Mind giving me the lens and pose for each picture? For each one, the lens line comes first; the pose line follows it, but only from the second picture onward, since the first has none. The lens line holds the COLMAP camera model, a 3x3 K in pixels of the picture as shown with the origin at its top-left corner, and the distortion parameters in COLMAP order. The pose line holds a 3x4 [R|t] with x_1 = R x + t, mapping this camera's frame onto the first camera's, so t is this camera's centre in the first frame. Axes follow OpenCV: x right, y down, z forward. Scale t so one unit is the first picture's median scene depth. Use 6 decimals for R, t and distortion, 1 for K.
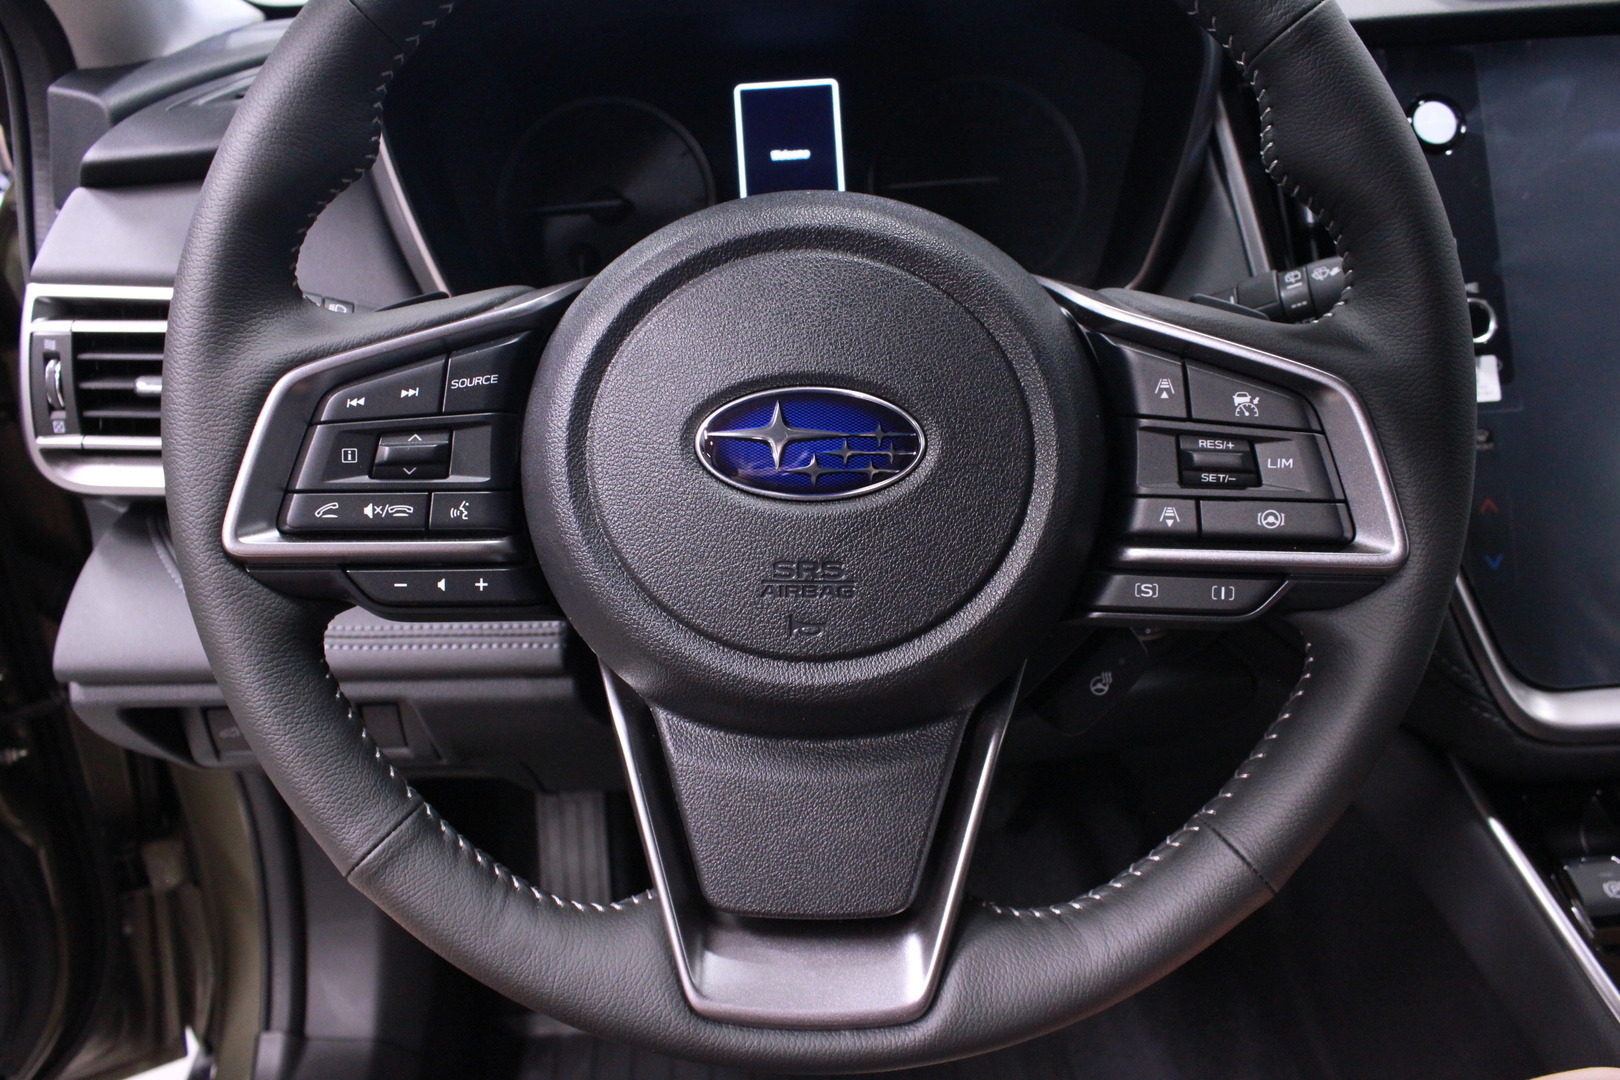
lens RADIAL K [[1289.2, 0, 810.0], [0, 1289.2, 540.0], [0, 0, 1]] dist [-0.180926, 0.155956]
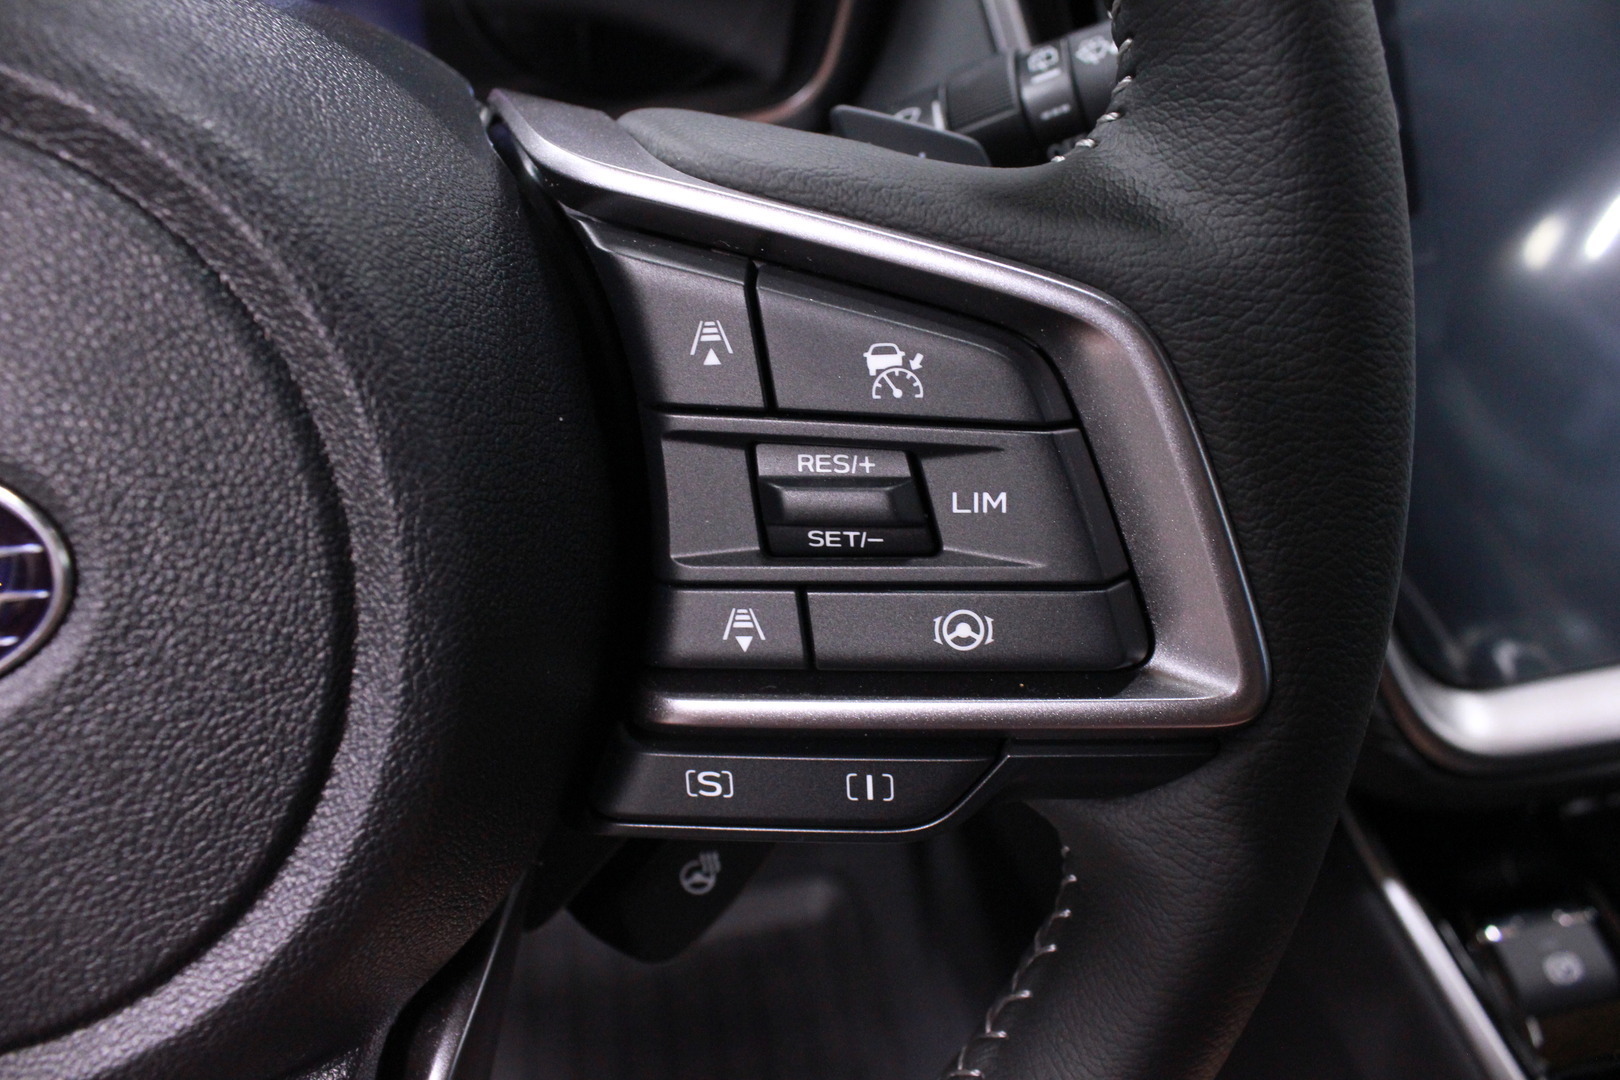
lens RADIAL K [[1289.2, 0, 810.0], [0, 1289.2, 540.0], [0, 0, 1]] dist [-0.180926, 0.155956]
pose [[0.991601, -0.085451, 0.097083, 0.266427], [0.070057, 0.985865, 0.152191, -0.118126], [-0.108716, -0.144111, 0.983572, 0.557421]]
